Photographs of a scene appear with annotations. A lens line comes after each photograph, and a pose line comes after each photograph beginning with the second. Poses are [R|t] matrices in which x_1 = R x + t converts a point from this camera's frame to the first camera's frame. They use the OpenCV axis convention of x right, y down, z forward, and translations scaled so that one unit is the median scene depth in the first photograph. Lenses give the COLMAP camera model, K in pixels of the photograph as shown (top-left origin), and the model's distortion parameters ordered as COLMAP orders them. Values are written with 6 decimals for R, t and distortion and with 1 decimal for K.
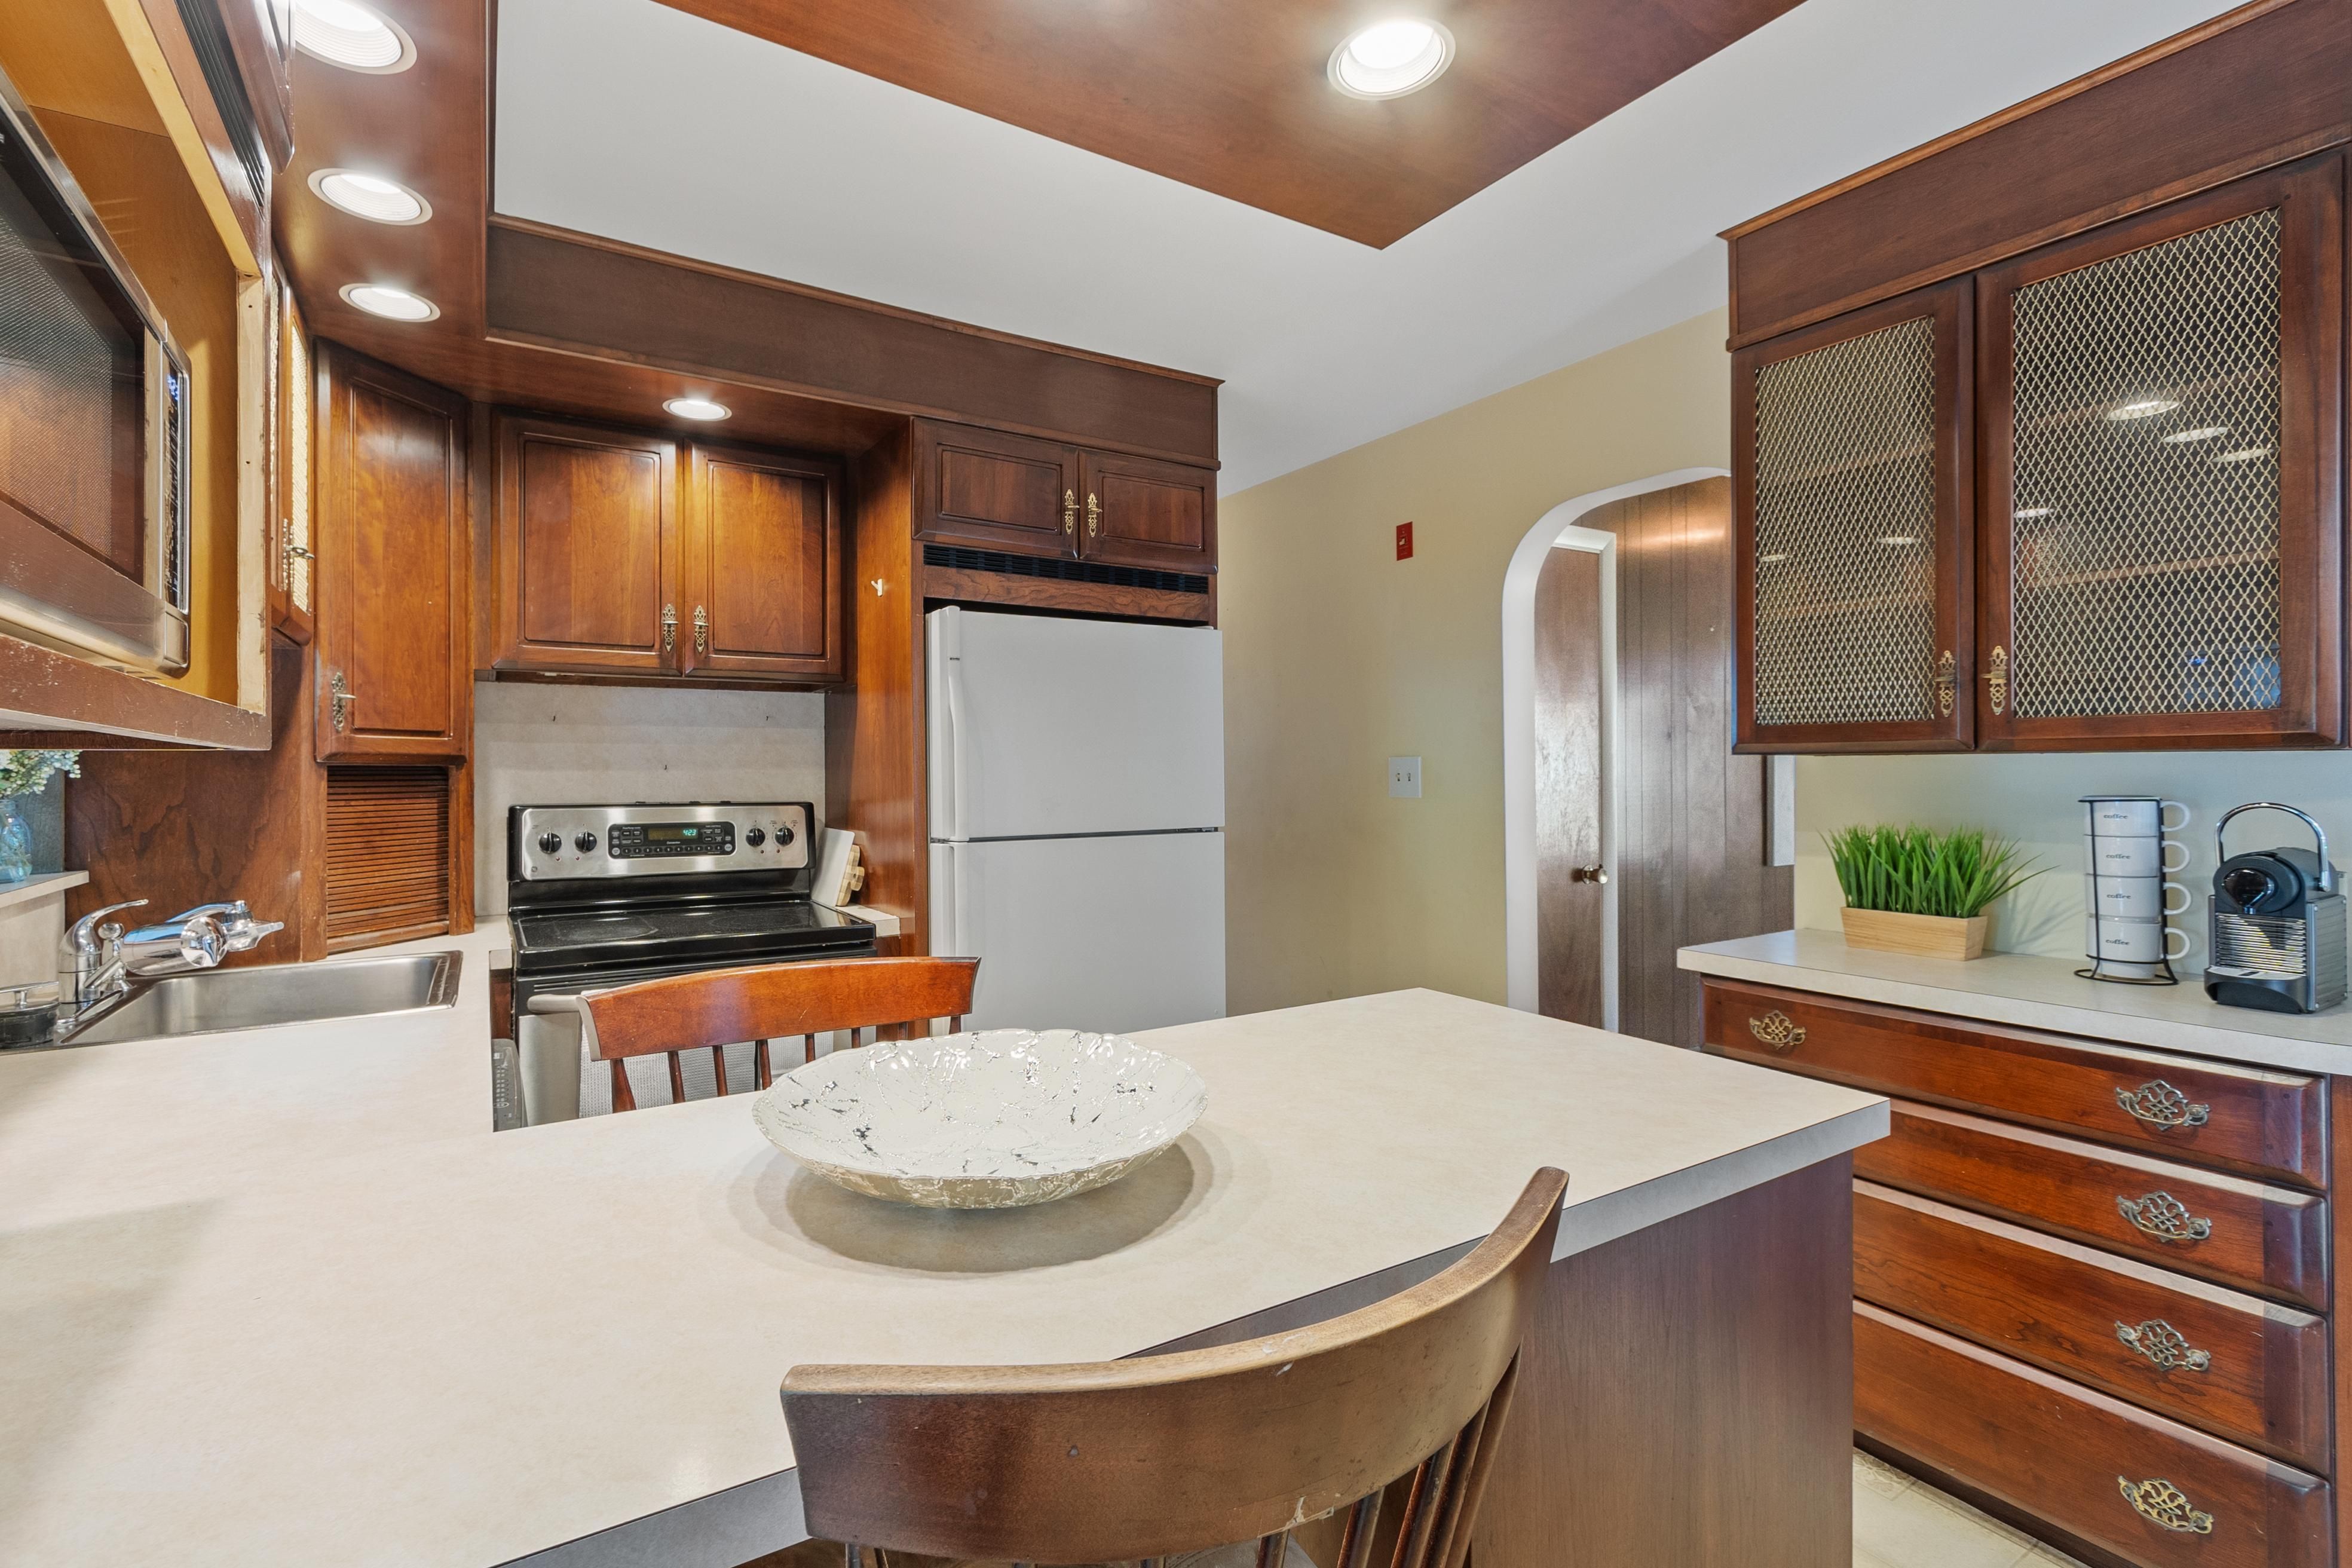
lens RADIAL K [[1048.8, 0, 1094.6], [0, 1048.8, 767.1], [0, 0, 1]] dist [0.002579, 0.000012]
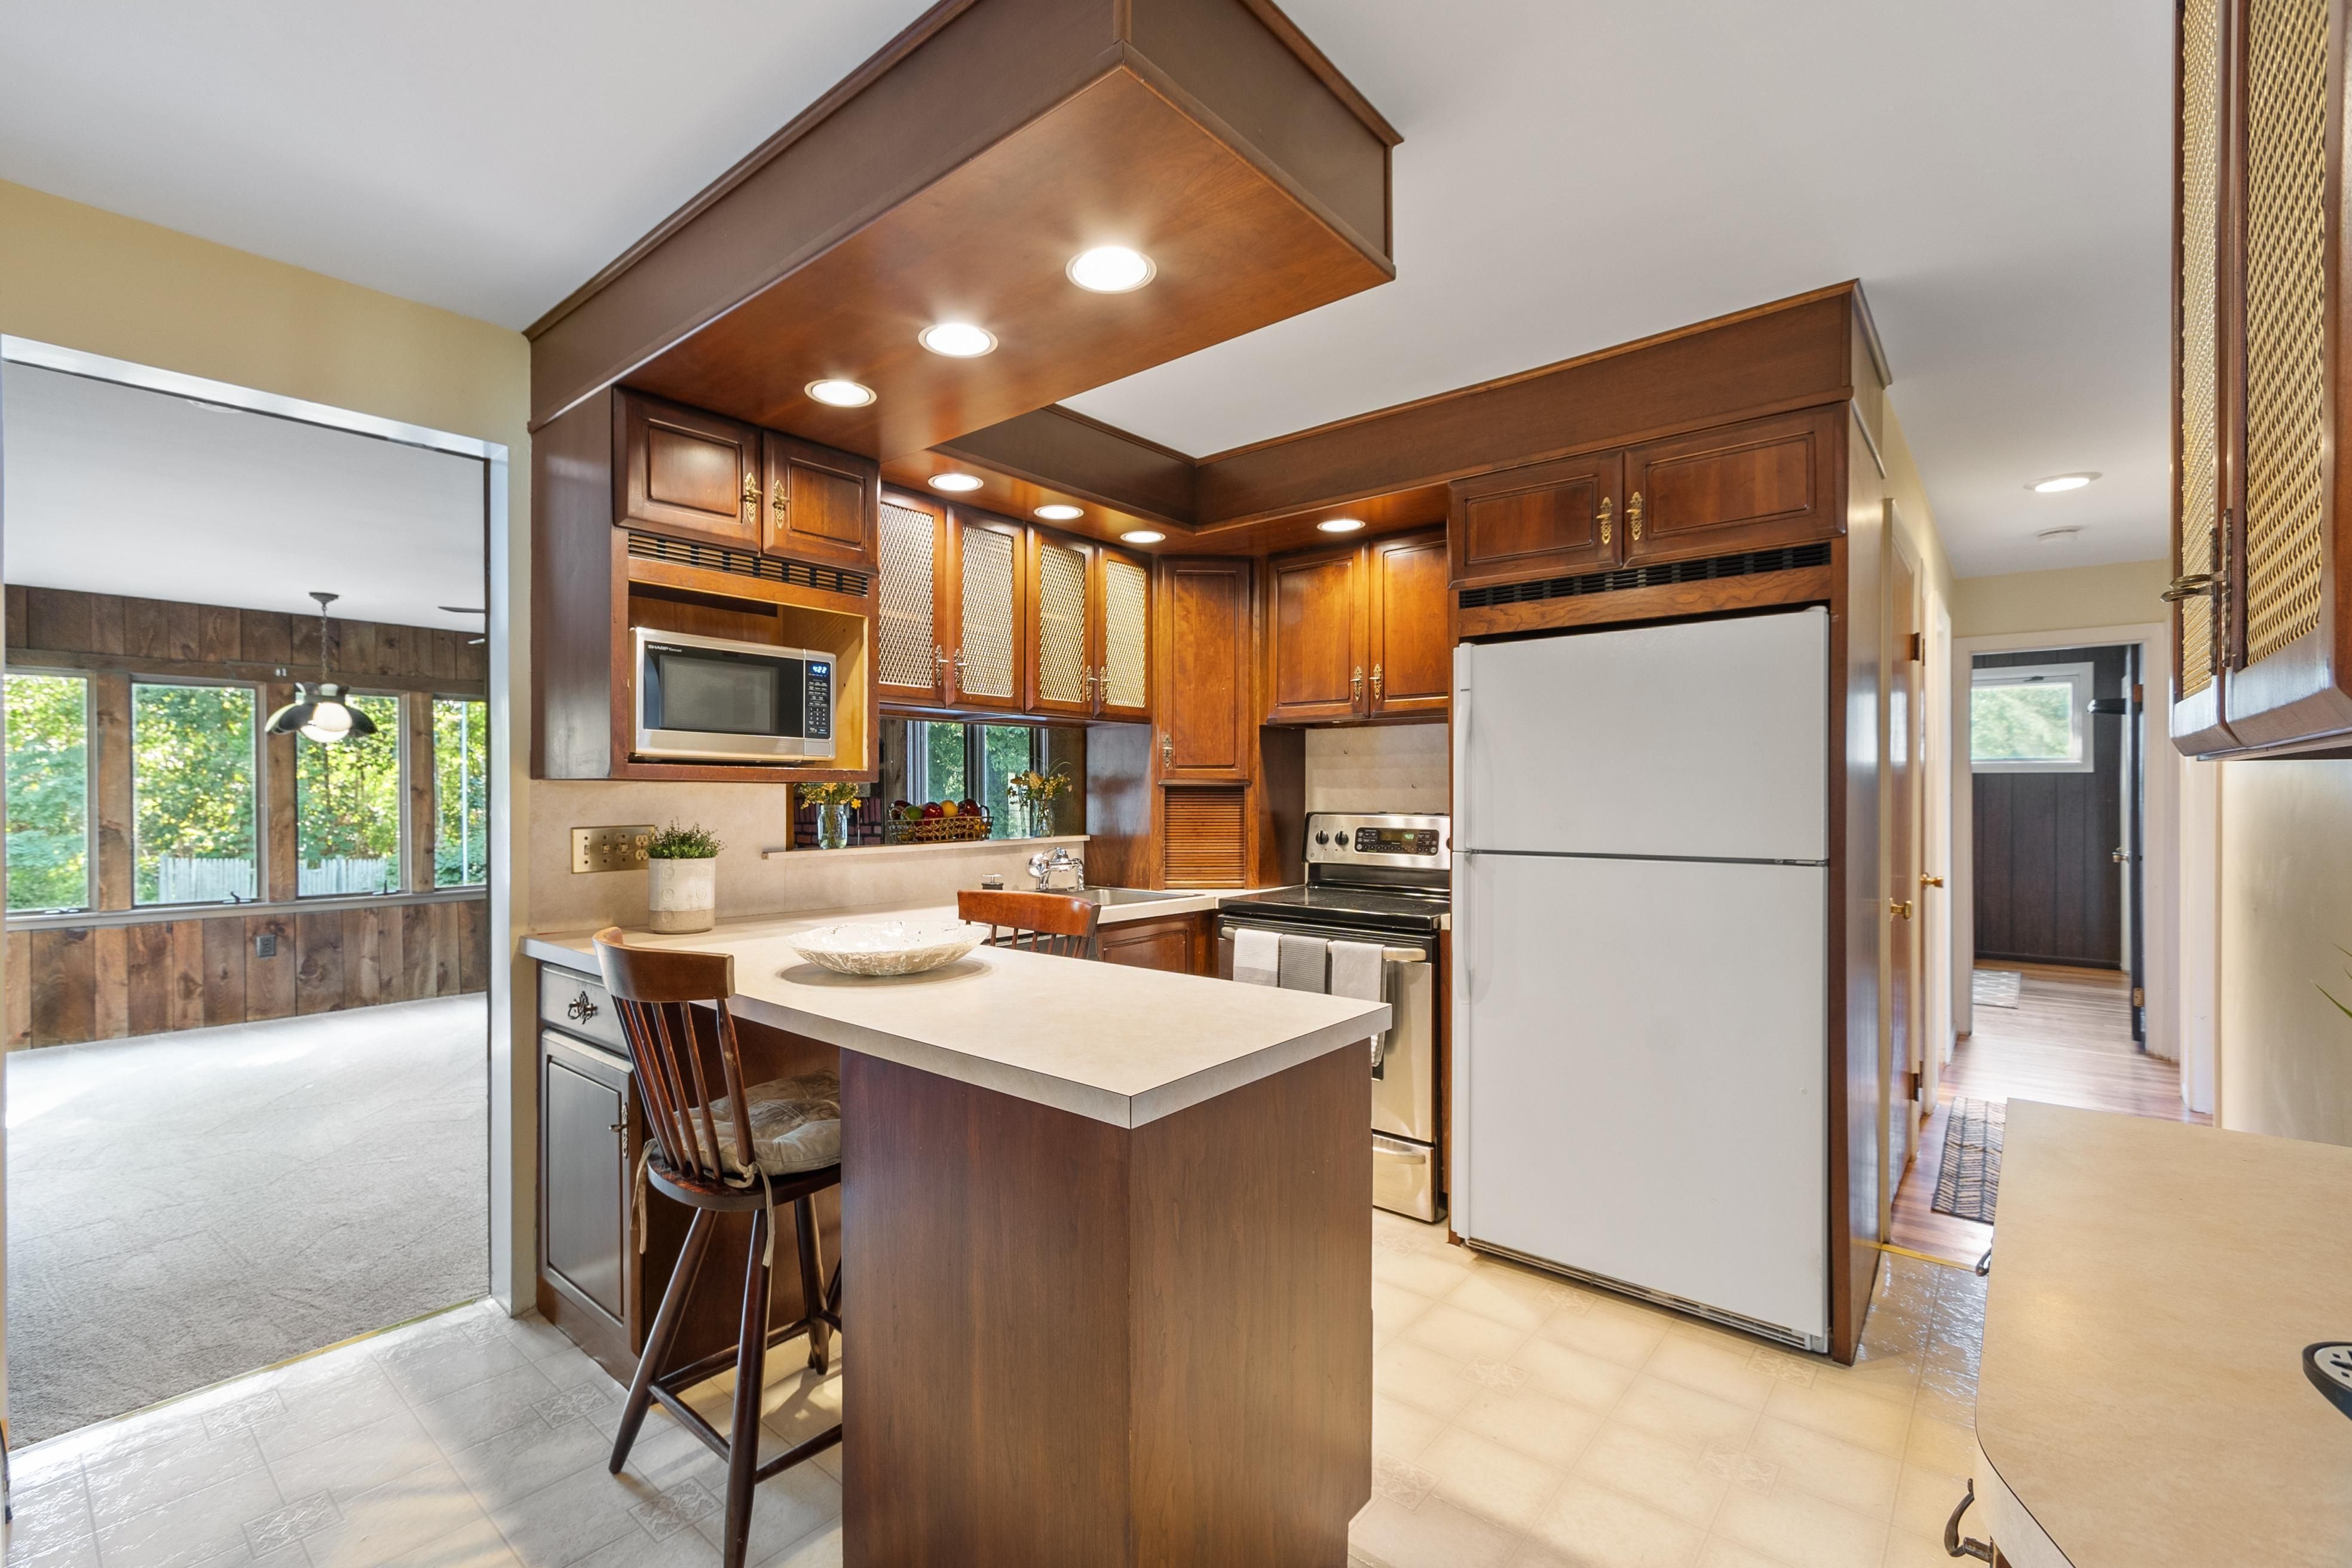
lens RADIAL K [[1021.0, 0, 1122.0], [0, 1021.0, 792.0], [0, 0, 1]] dist [0.002222, -0.000561]
pose [[0.312745, 0.003837, -0.949829, 0.771892], [0.002826, 0.999984, 0.004970, 0.000348], [0.949833, -0.004239, 0.312729, 0.295780]]
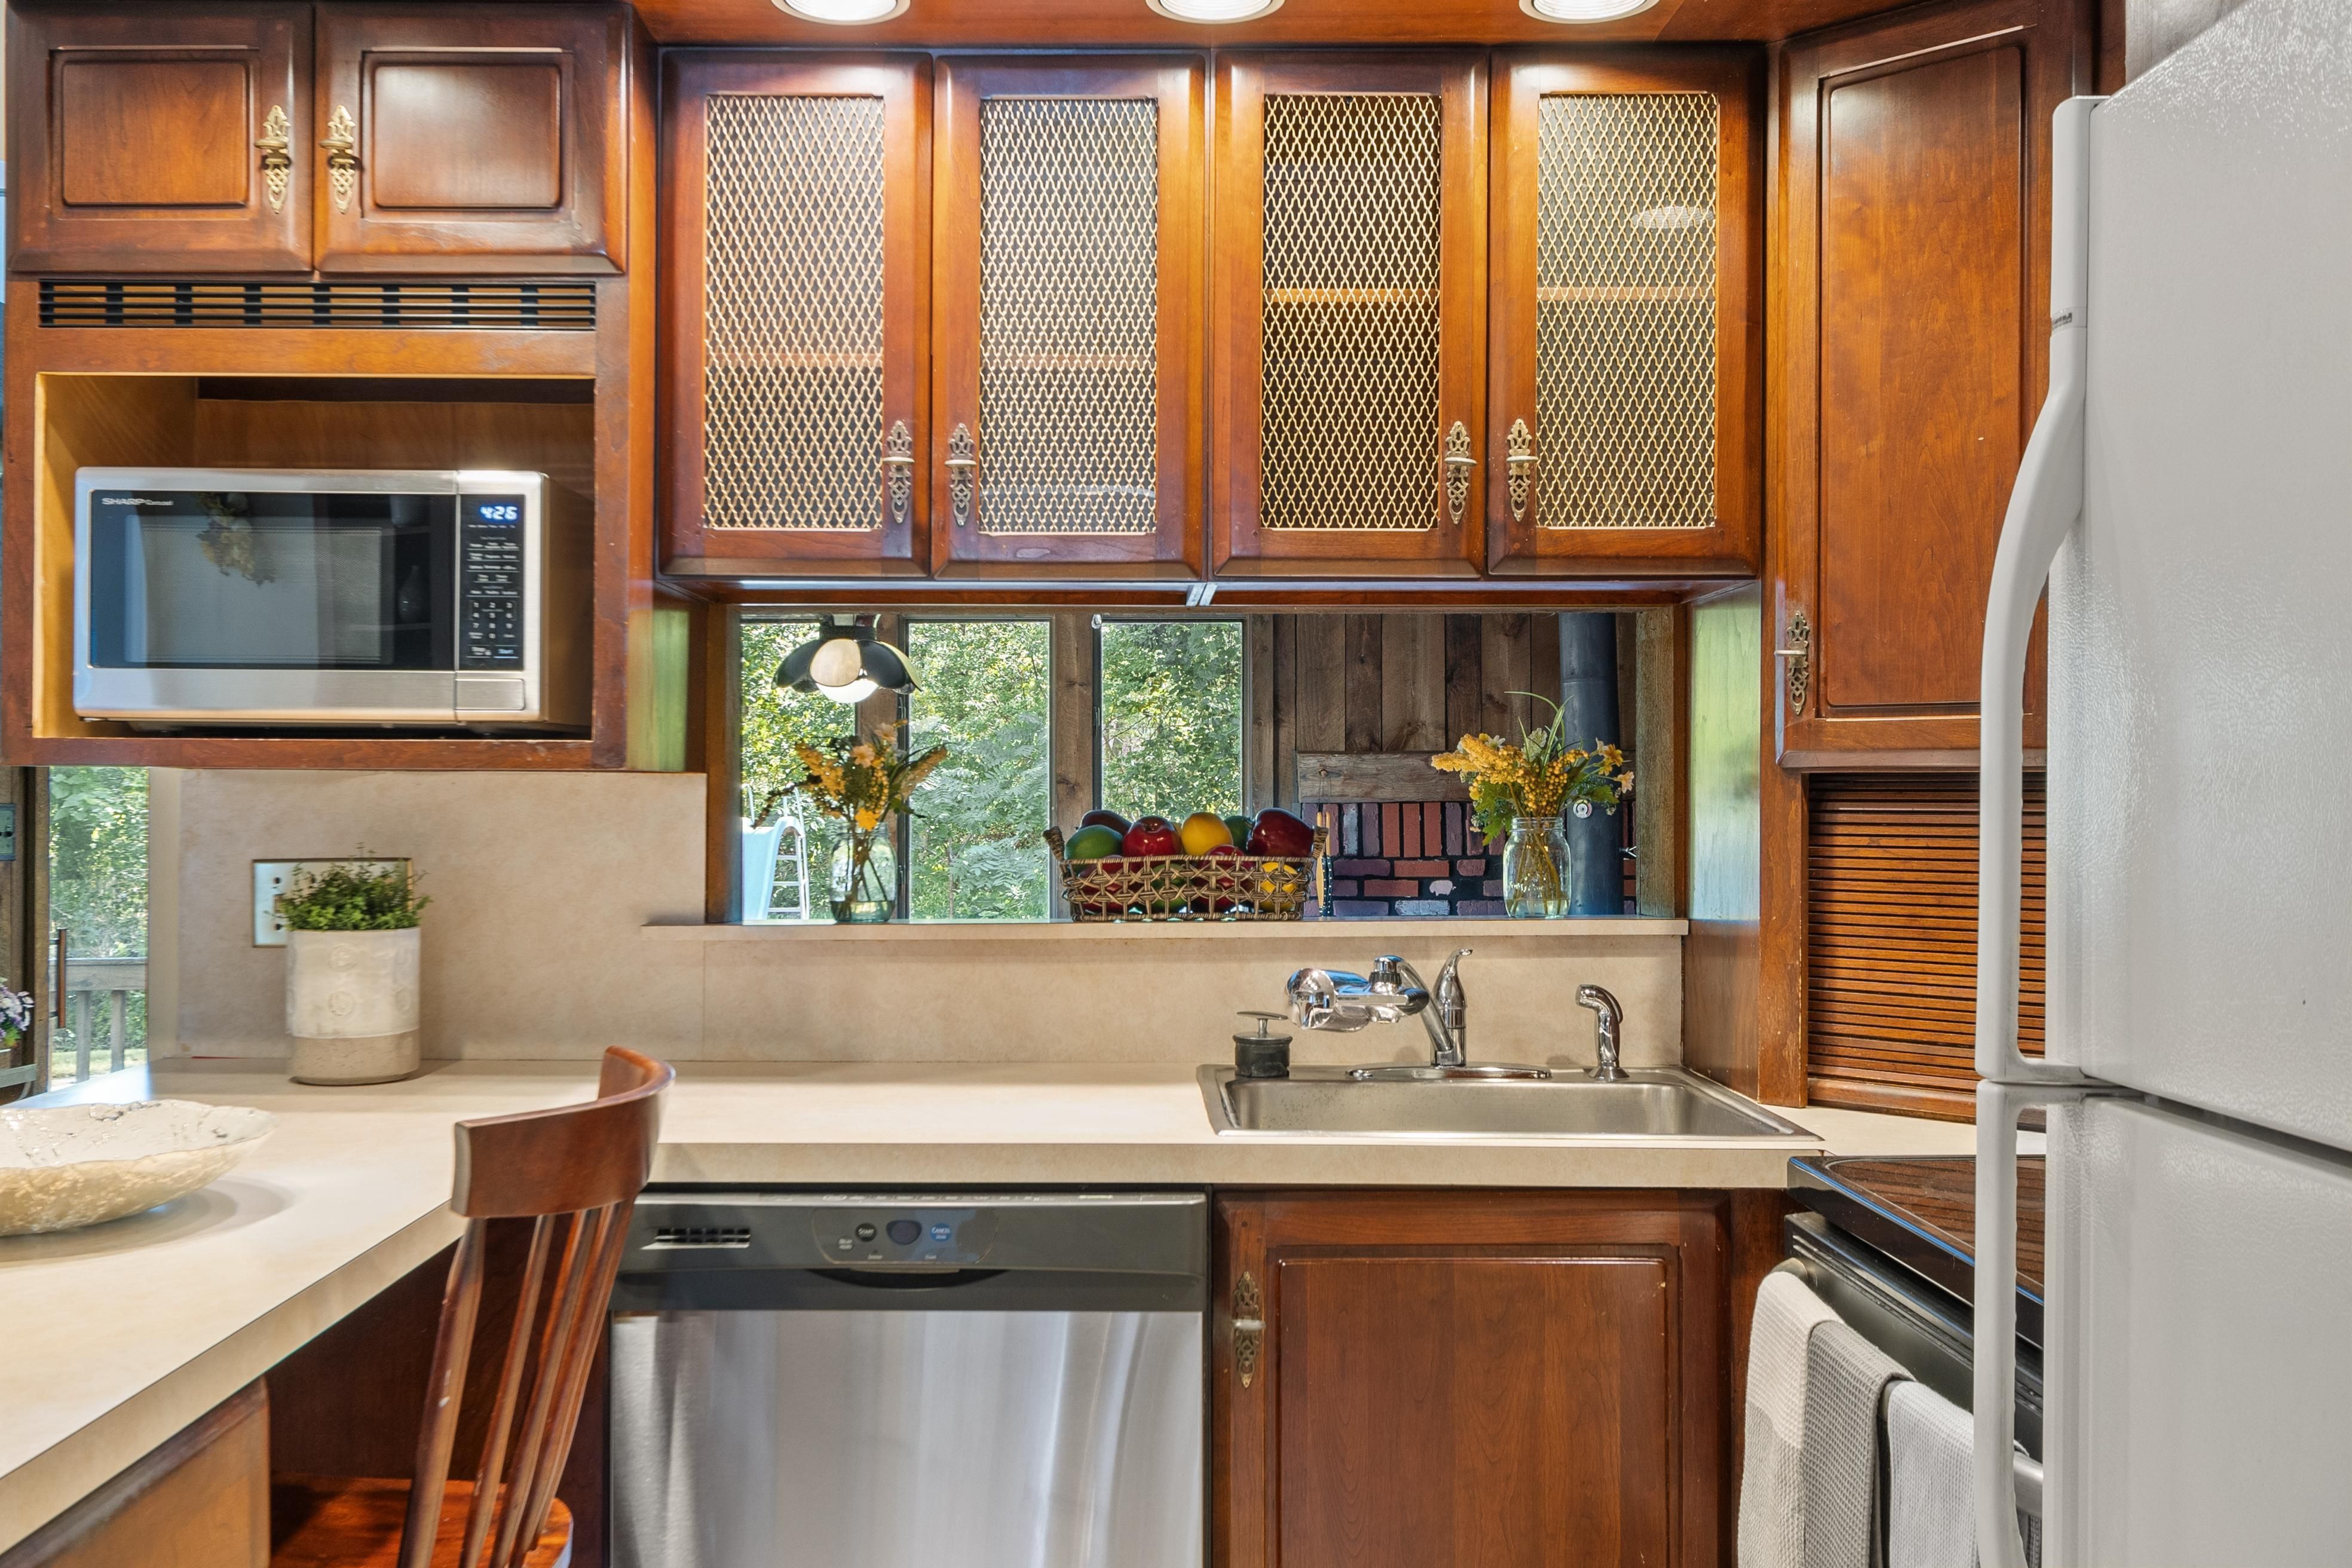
lens RADIAL K [[2152.6, 0, 1114.6], [0, 2152.6, 775.7], [0, 0, 1]] dist [0.007625, 0.002738]
pose [[-0.504251, -0.000089, -0.863557, 0.389077], [0.004945, 0.999983, -0.002991, 0.001047], [0.863543, -0.005779, -0.504243, 1.026969]]
